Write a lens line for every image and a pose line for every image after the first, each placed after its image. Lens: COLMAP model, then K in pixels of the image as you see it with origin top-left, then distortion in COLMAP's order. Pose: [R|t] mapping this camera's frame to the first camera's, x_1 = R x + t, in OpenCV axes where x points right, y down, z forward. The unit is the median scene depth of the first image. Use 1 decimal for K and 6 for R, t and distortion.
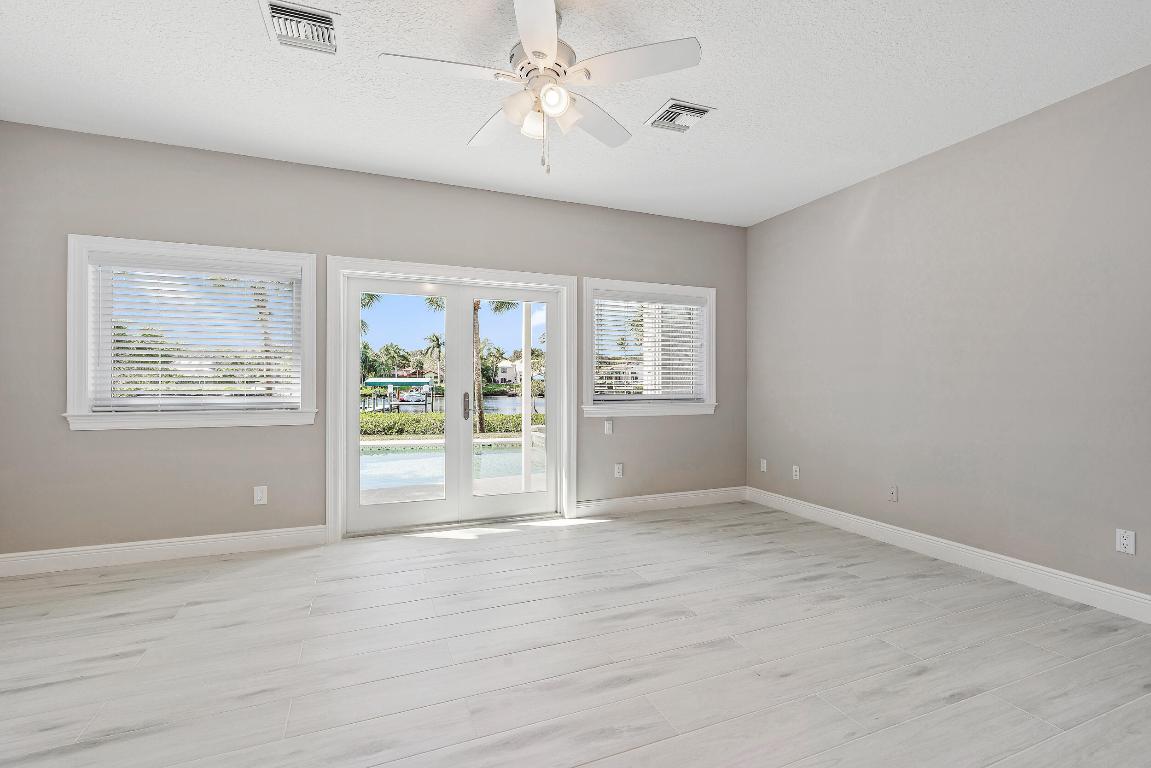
lens RADIAL K [[528.3, 0, 576.0], [0, 528.3, 386.7], [0, 0, 1]] dist [-0.007476, 0.003083]
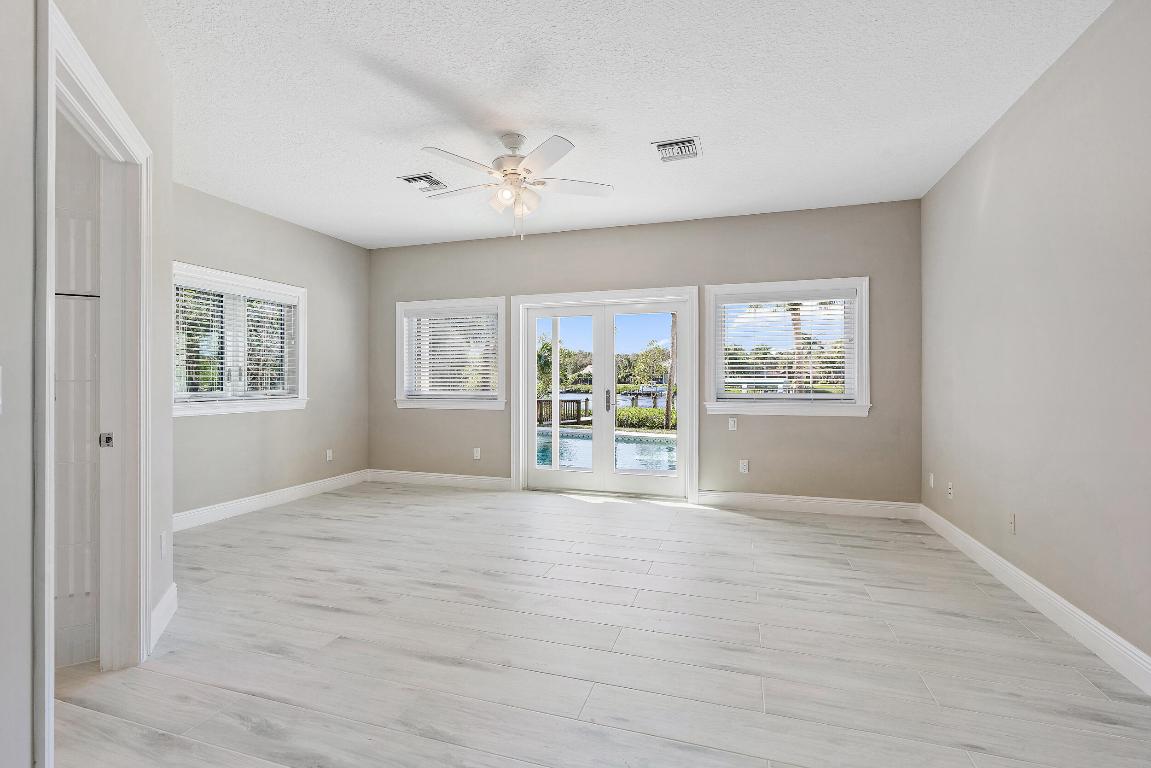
lens RADIAL K [[528.3, 0, 559.7], [0, 528.3, 388.6], [0, 0, 1]] dist [-0.007476, 0.003083]
pose [[0.752186, 0.006659, -0.658918, 0.588275], [-0.005321, 0.999978, 0.004031, 0.004089], [0.658930, 0.000474, 0.752204, -0.024452]]
